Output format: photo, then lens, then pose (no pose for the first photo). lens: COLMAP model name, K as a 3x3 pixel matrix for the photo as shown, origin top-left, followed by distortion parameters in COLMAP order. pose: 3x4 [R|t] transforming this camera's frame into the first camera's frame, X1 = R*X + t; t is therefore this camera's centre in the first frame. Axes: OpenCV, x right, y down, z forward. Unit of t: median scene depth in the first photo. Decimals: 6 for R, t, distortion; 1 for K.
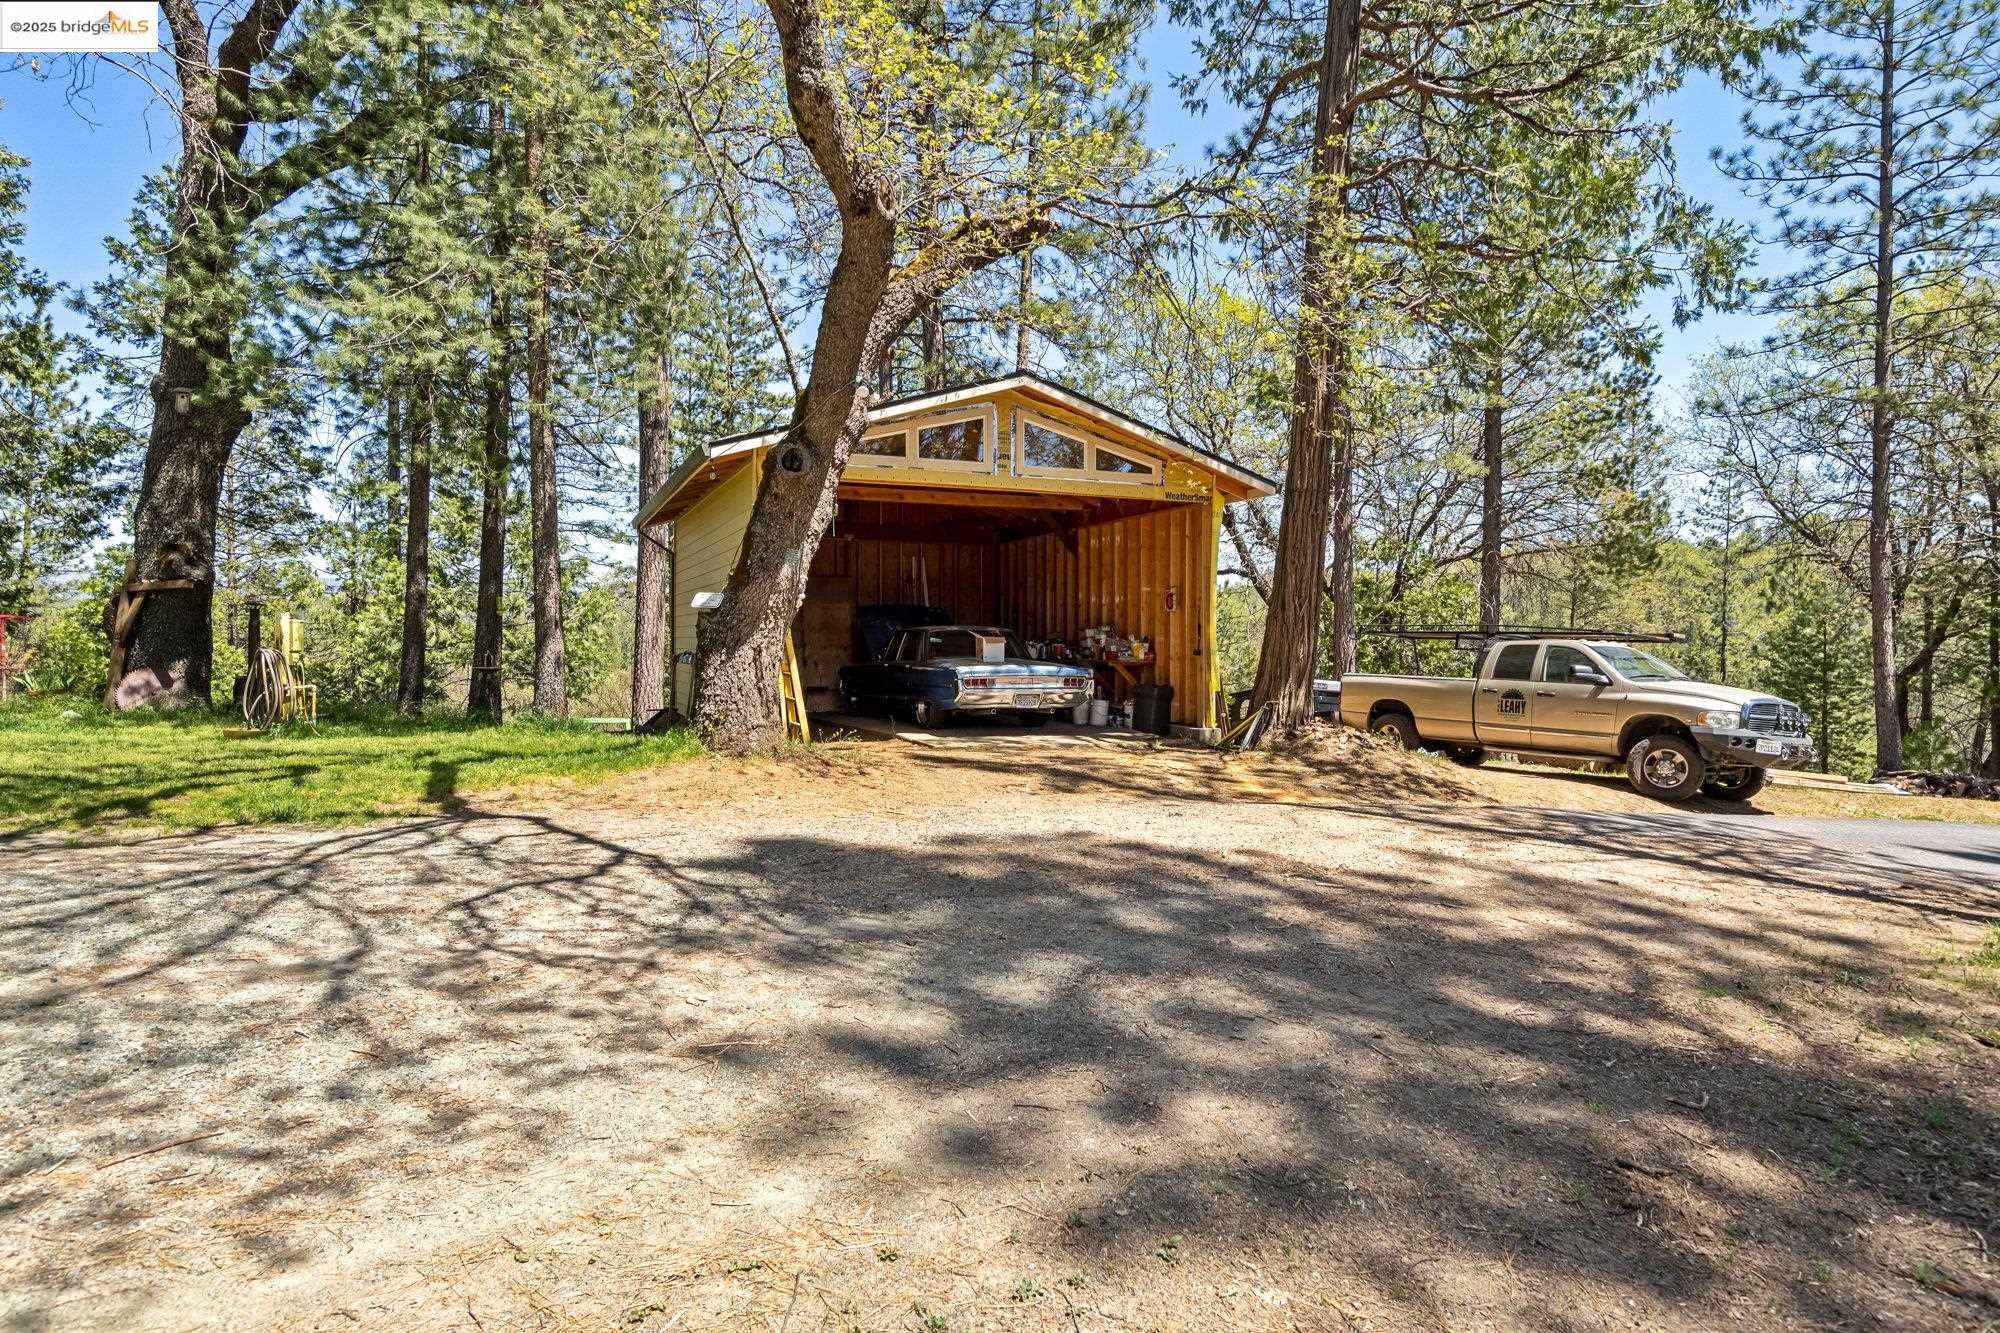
lens RADIAL K [[1090.6, 0, 1000.0], [0, 1090.6, 666.5], [0, 0, 1]] dist [-0.000363, -0.000041]
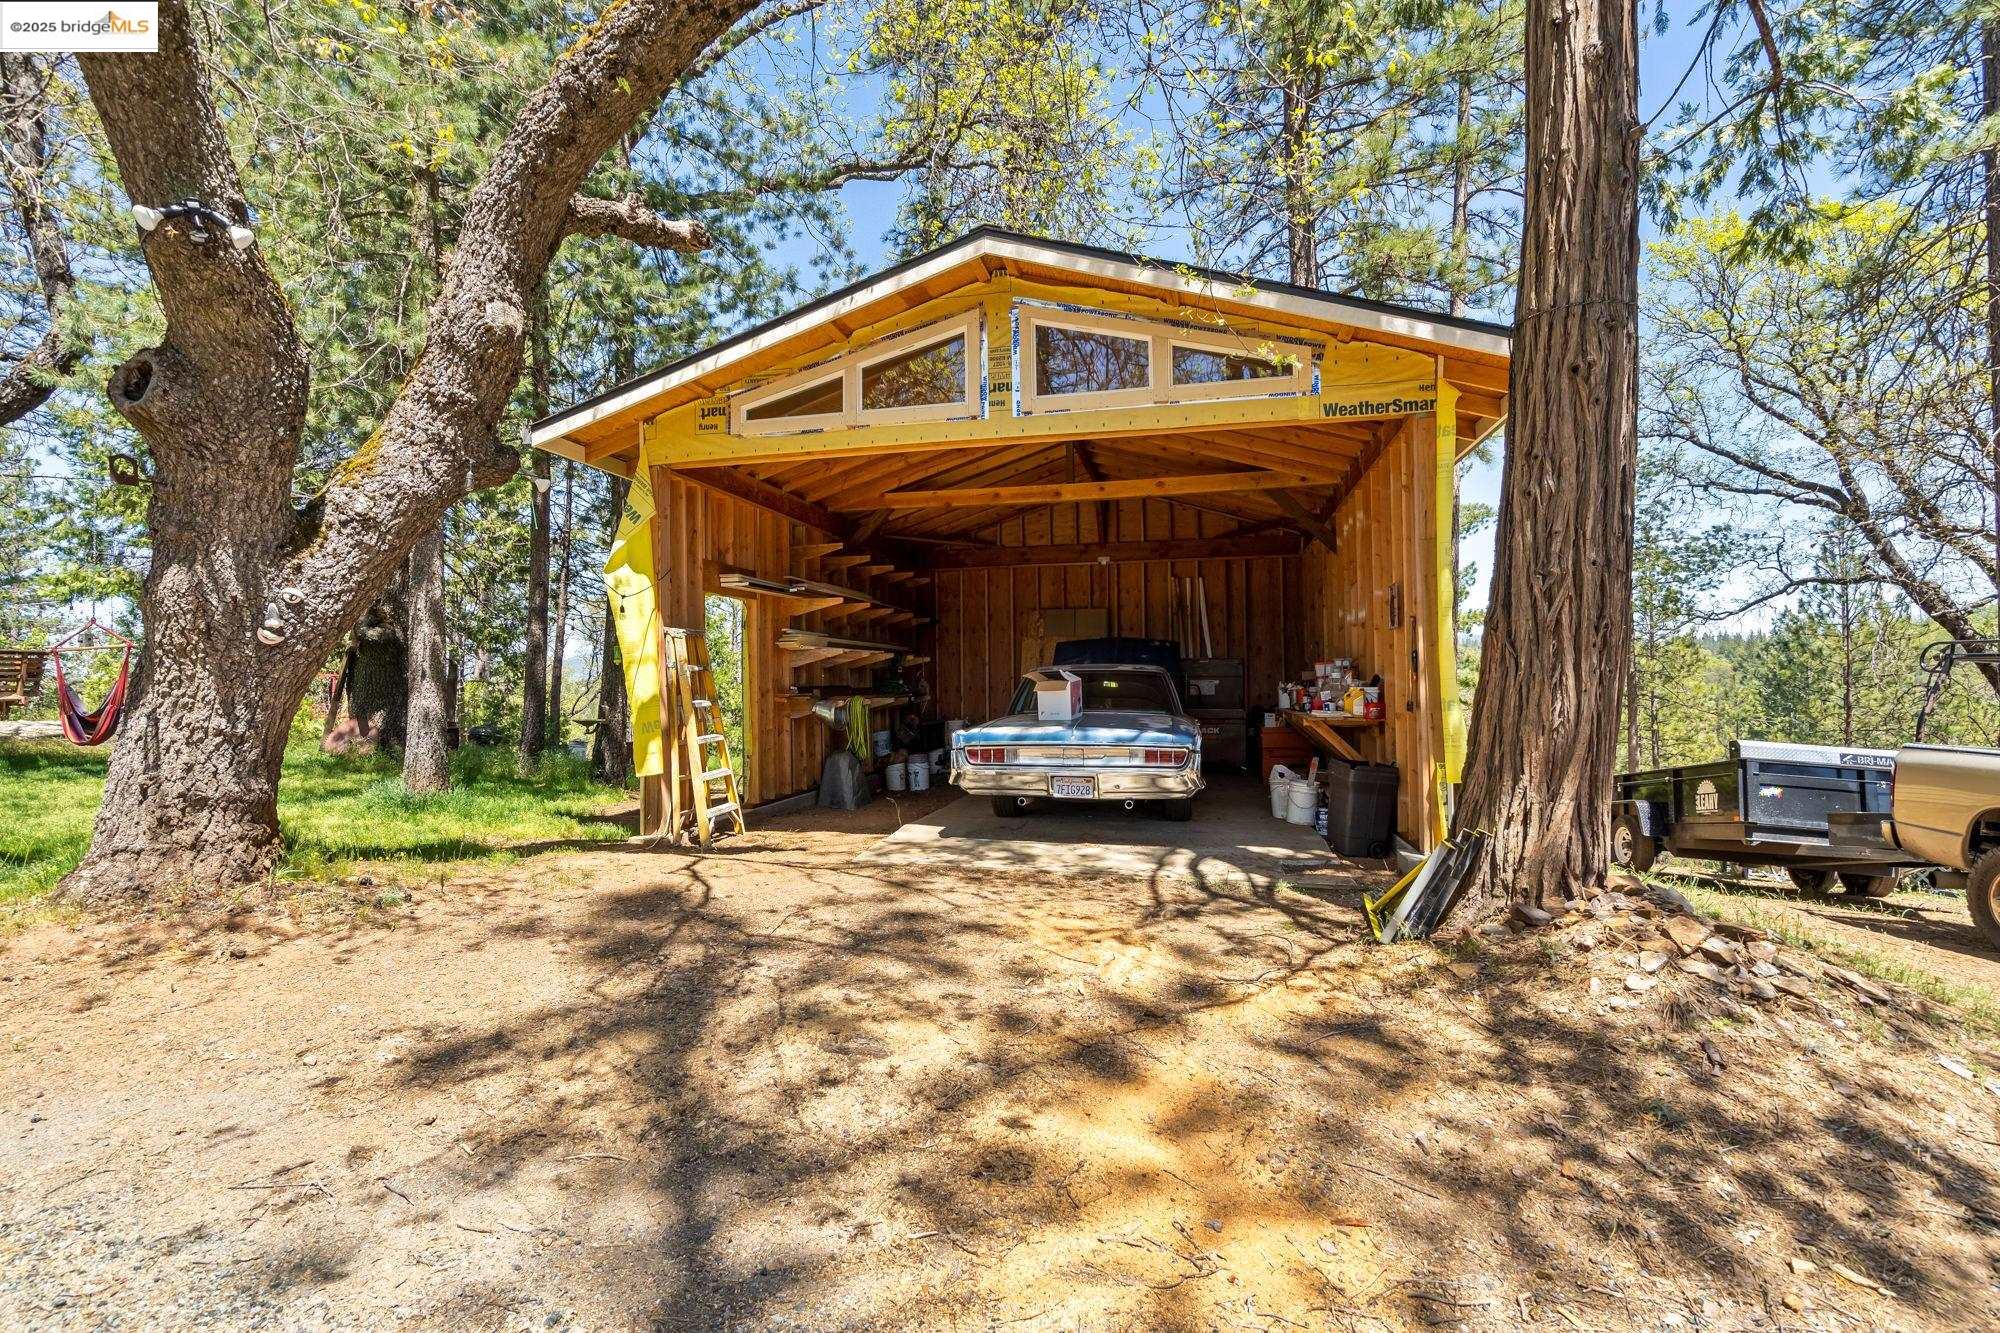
lens RADIAL K [[904.0, 0, 1001.0], [0, 904.0, 670.5], [0, 0, 1]] dist [-0.002060, 0.000157]
pose [[0.817088, -0.017530, -0.576247, 0.283434], [-0.001348, 0.999477, -0.032317, -0.016797], [0.576512, 0.027183, 0.816636, 0.572208]]
